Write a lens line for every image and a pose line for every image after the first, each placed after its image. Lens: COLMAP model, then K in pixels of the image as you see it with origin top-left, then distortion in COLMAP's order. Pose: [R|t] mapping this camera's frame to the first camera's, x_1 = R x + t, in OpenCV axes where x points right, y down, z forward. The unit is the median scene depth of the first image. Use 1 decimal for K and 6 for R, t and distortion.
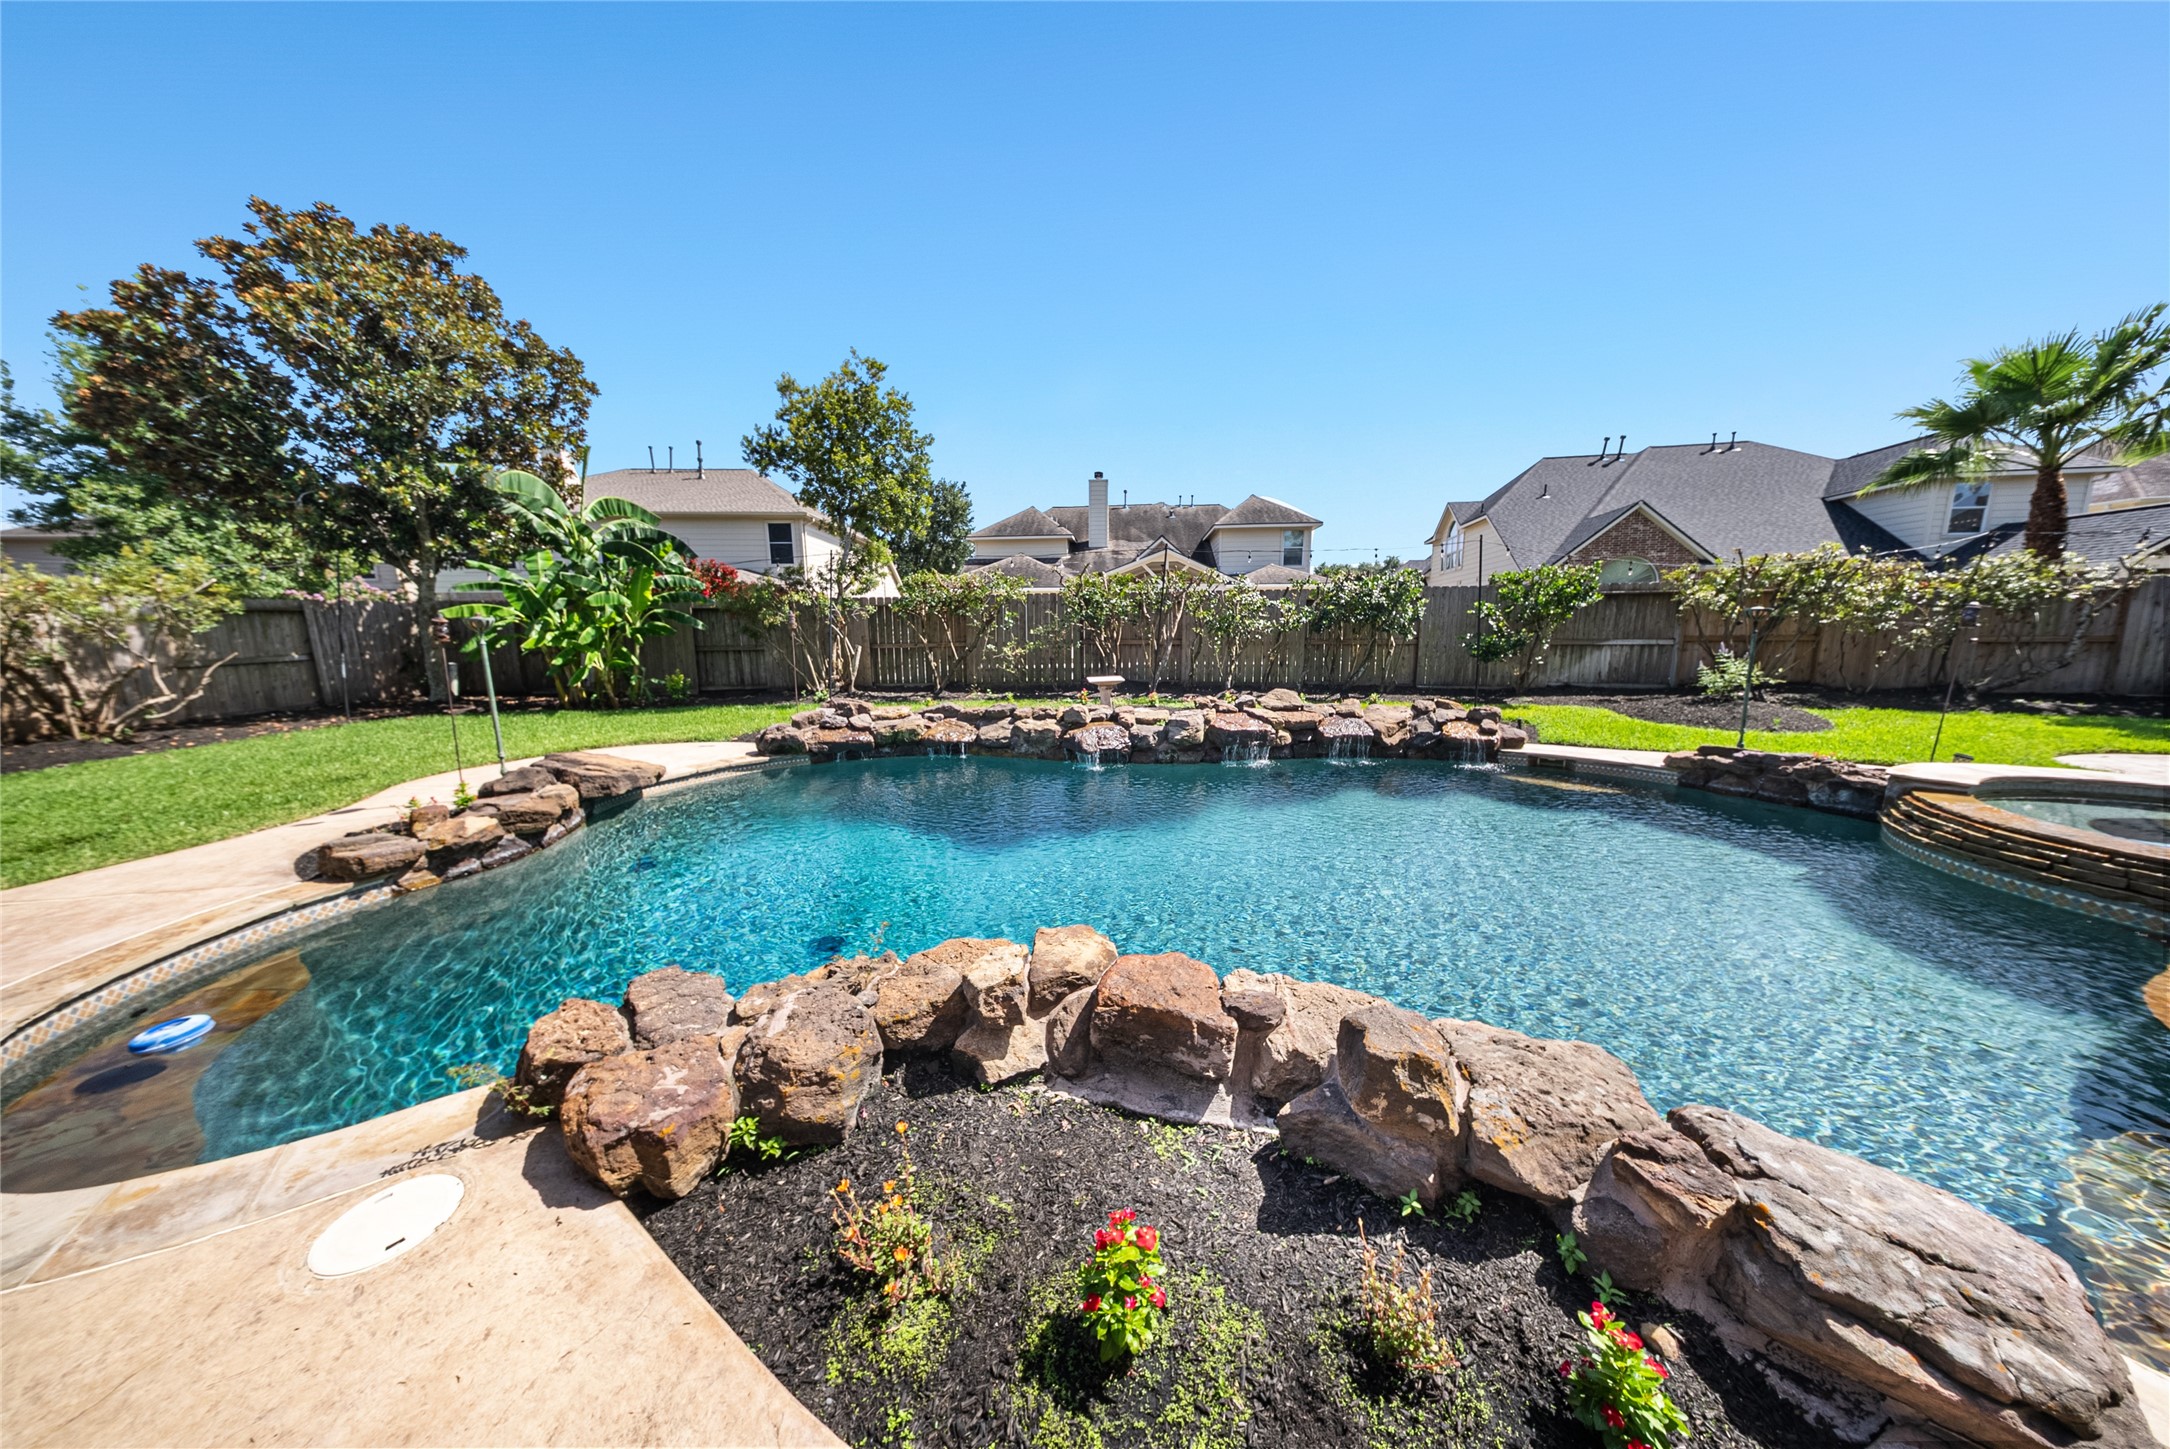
lens RADIAL K [[634.7, 0, 1085.0], [0, 634.7, 724.5], [0, 0, 1]] dist [0.000508, -0.001424]
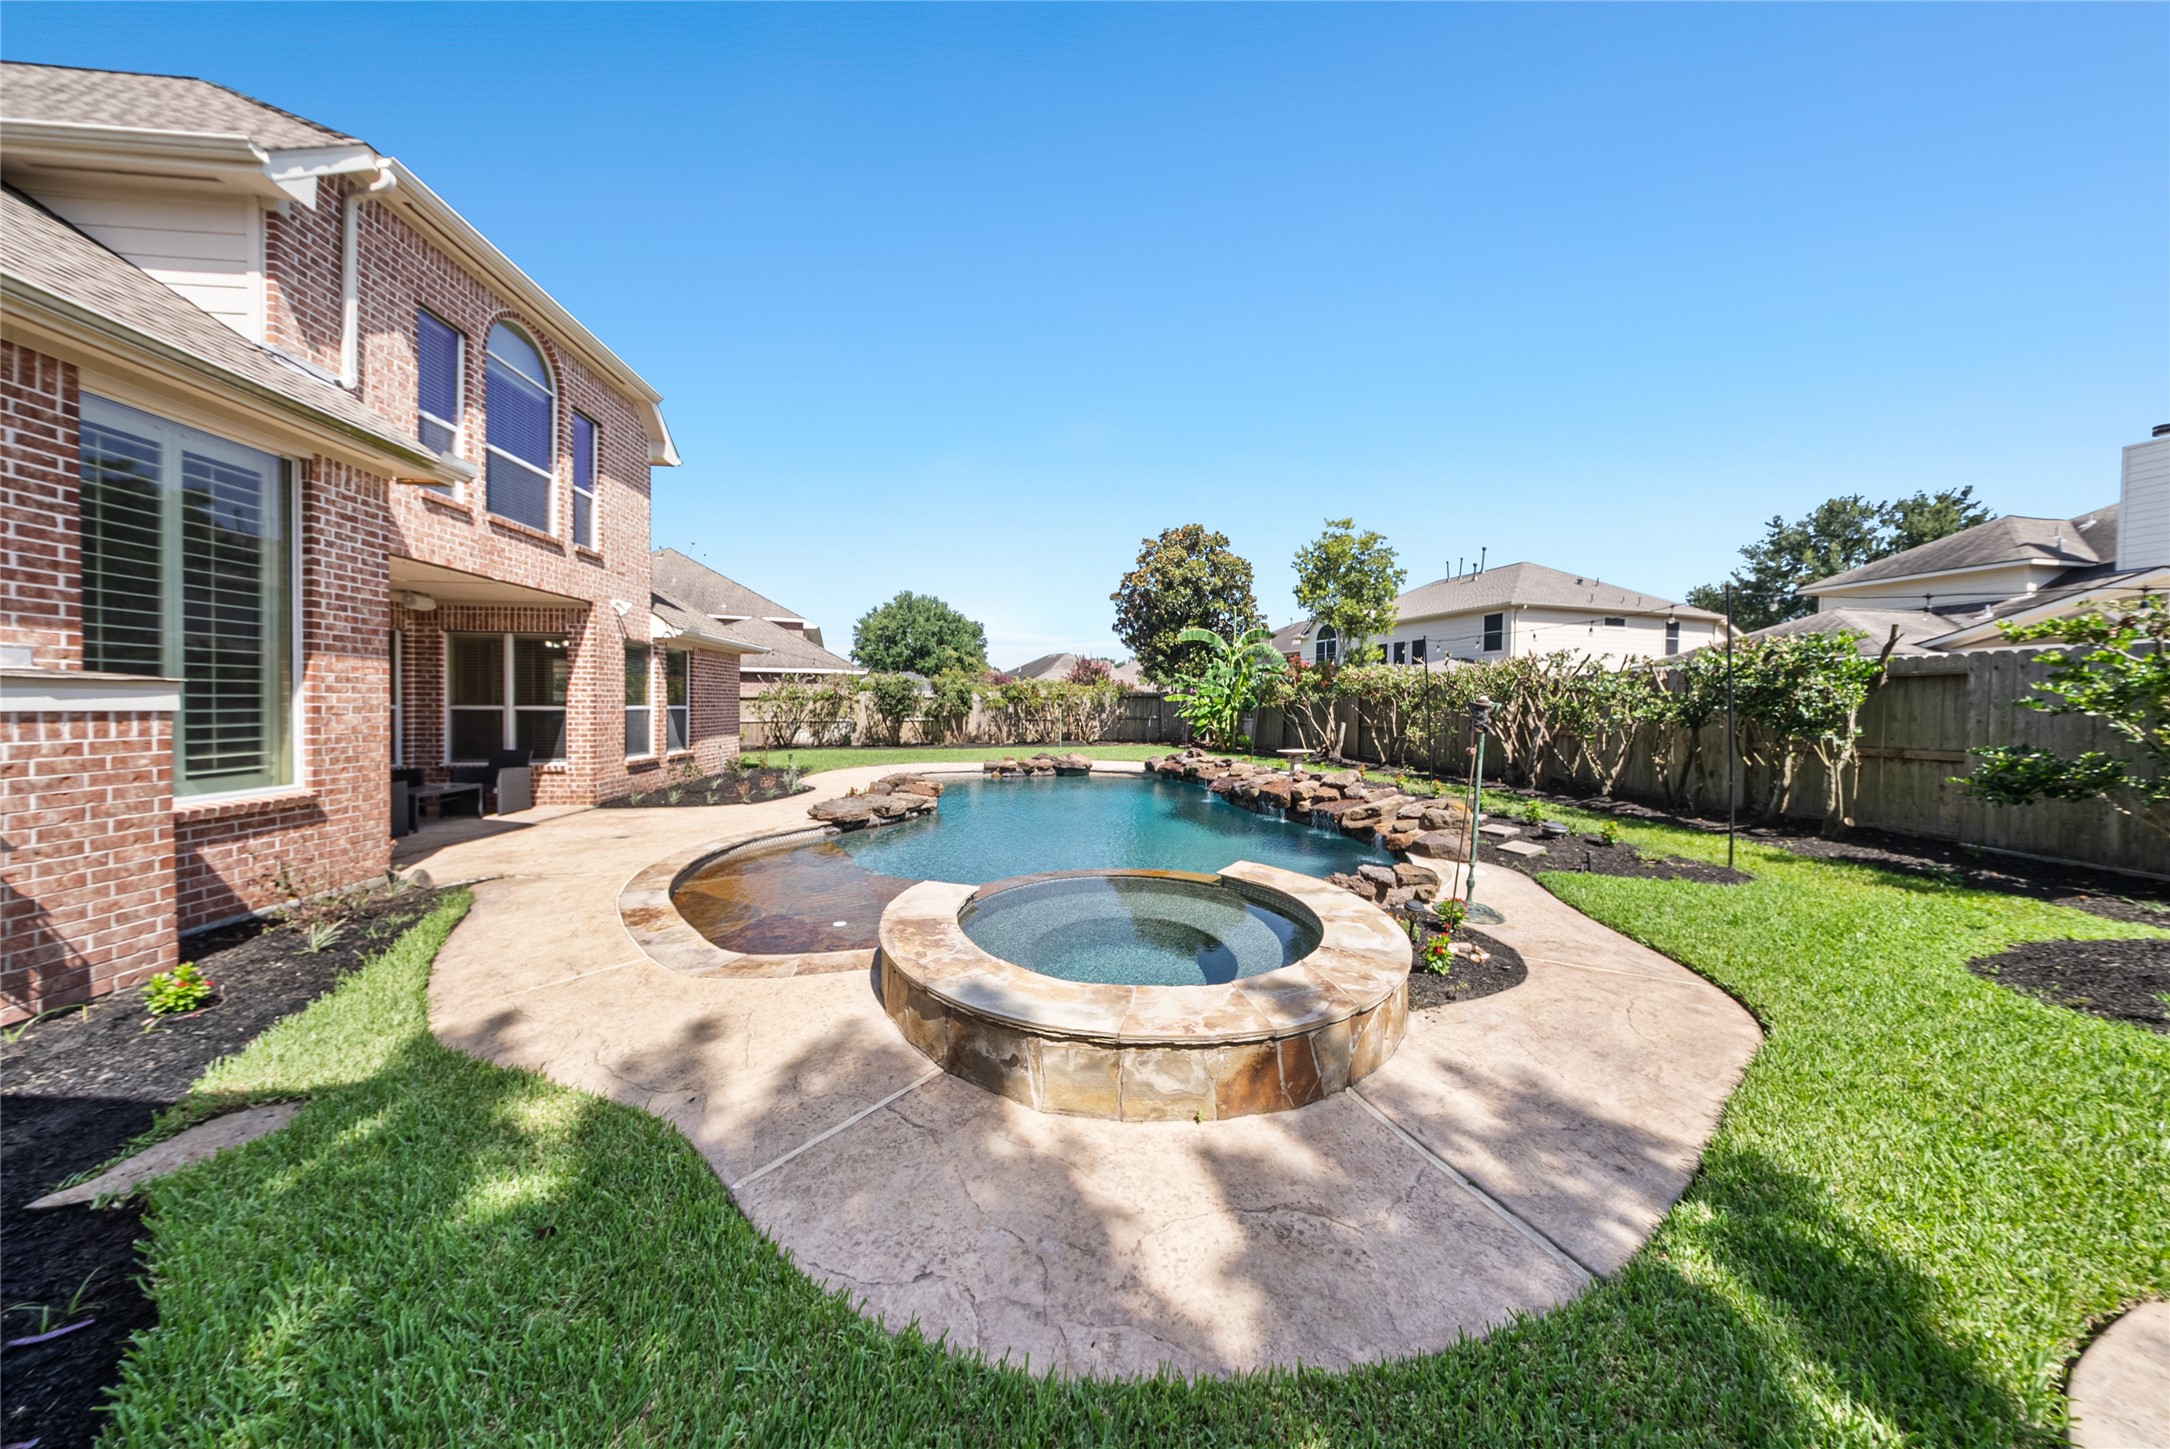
lens RADIAL K [[634.7, 0, 1085.0], [0, 634.7, 724.5], [0, 0, 1]] dist [0.000508, -0.001424]
pose [[0.238929, 0.042691, -0.970098, 1.075348], [-0.161071, 0.986936, 0.003761, -0.054152], [0.957585, 0.155356, 0.242684, 0.229597]]
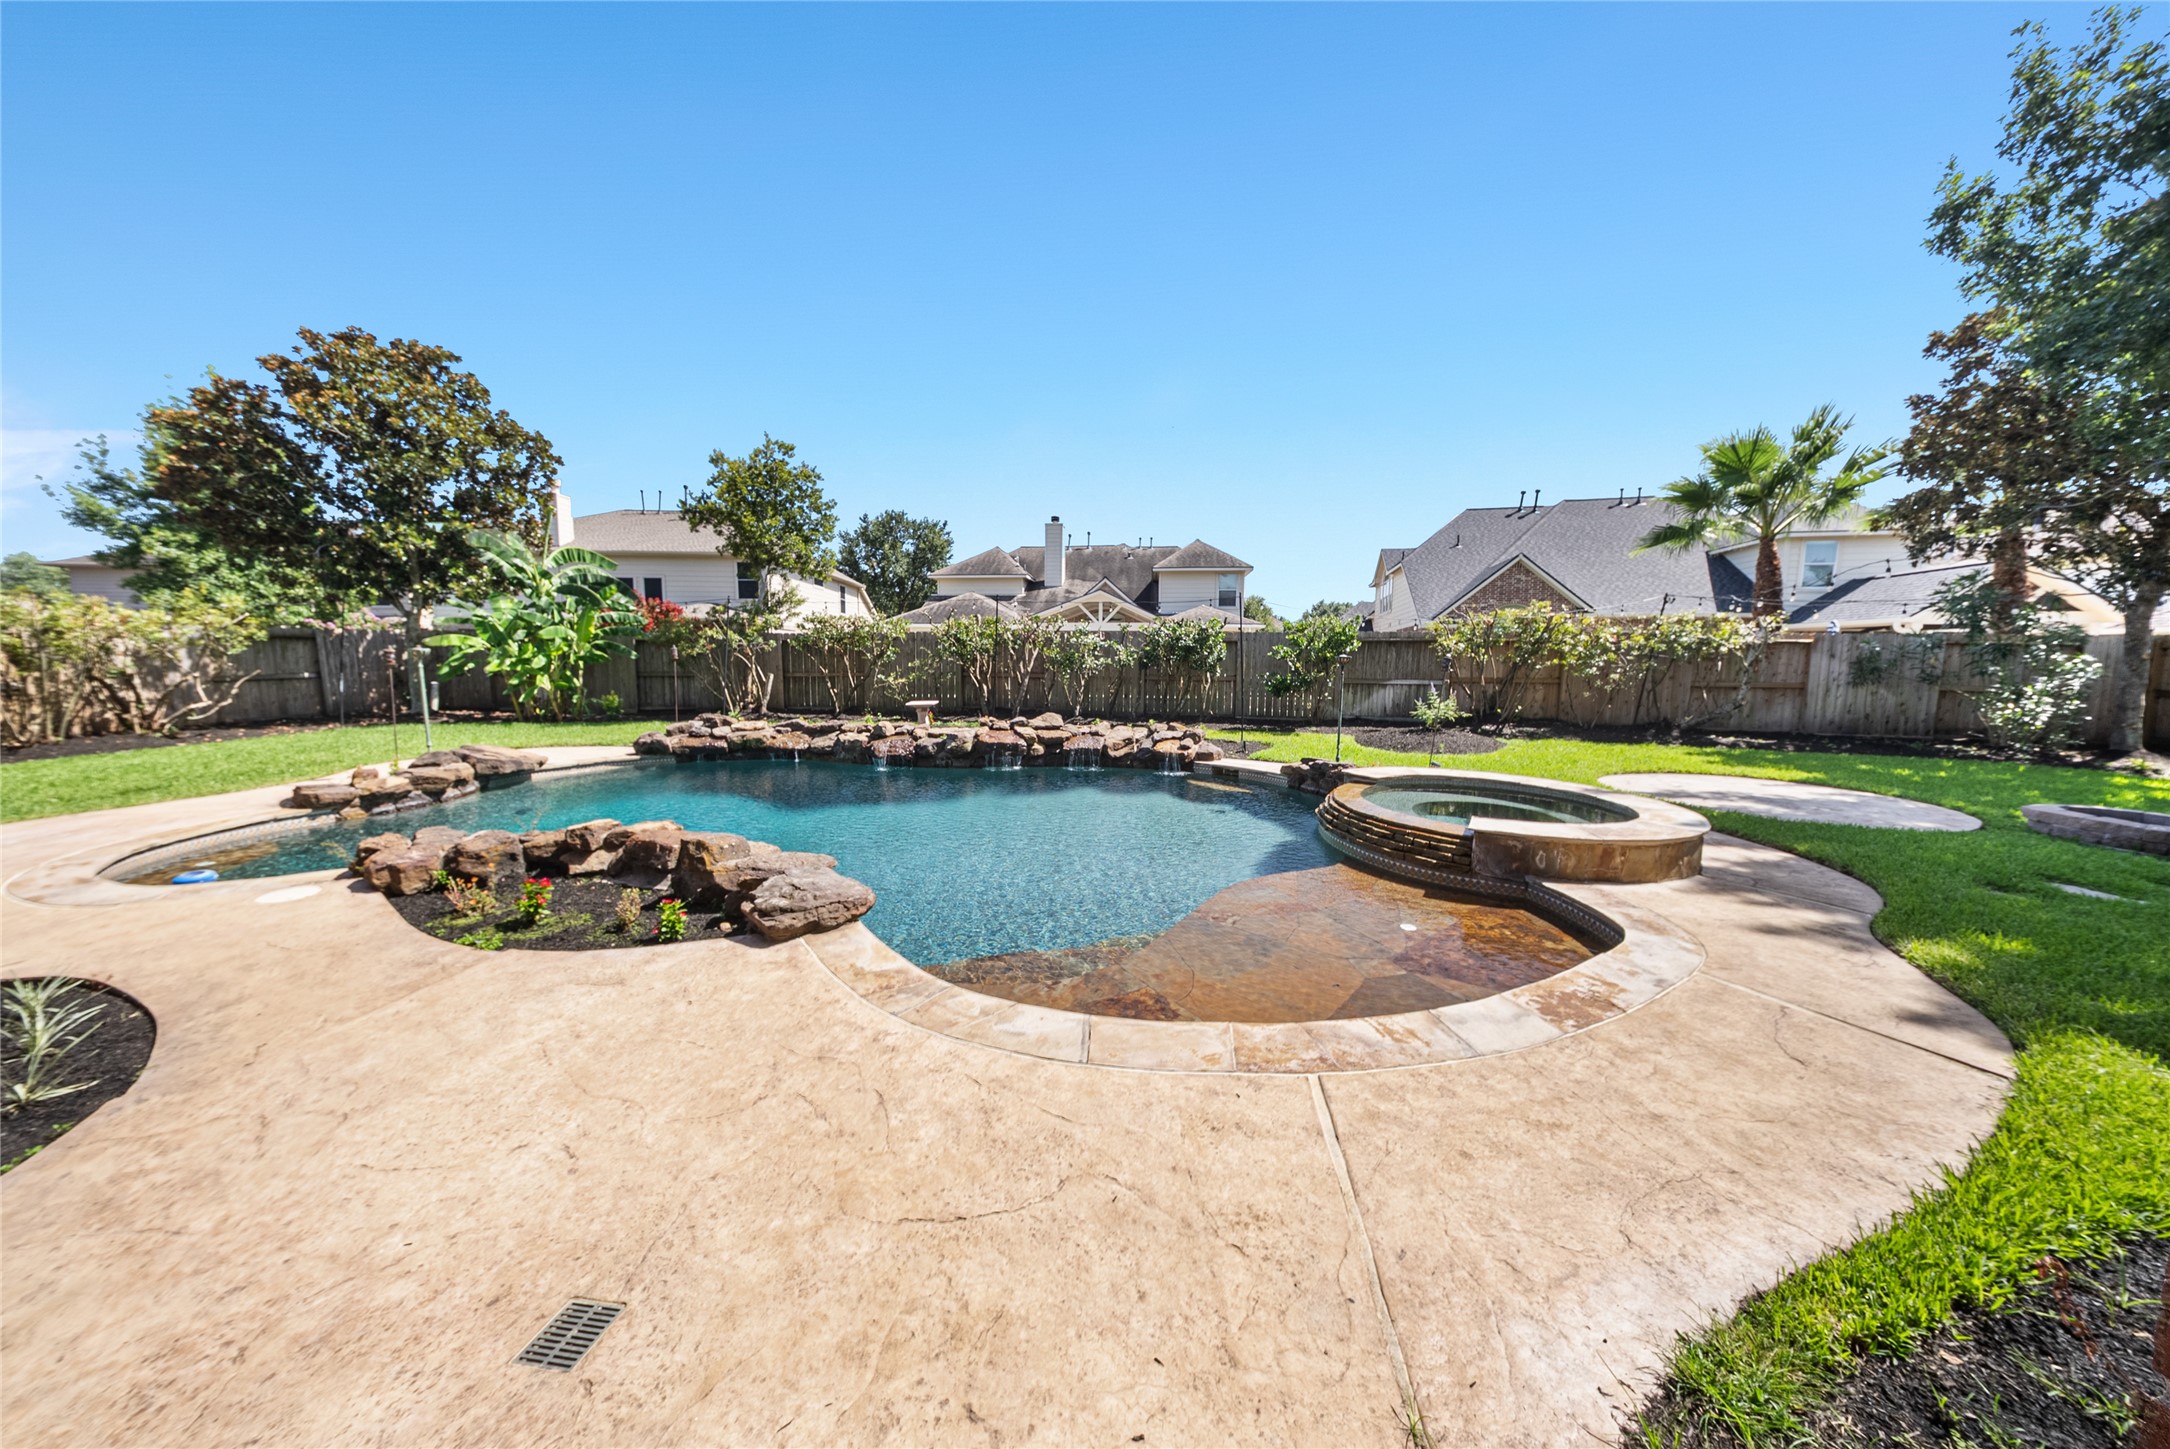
lens RADIAL K [[655.3, 0, 1083.8], [0, 655.3, 726.2], [0, 0, 1]] dist [-0.000243, -0.001986]
pose [[0.999402, 0.019436, -0.028594, 0.344950], [-0.020900, 0.998438, -0.051817, 0.030703], [0.027542, 0.052384, 0.998247, -0.249923]]
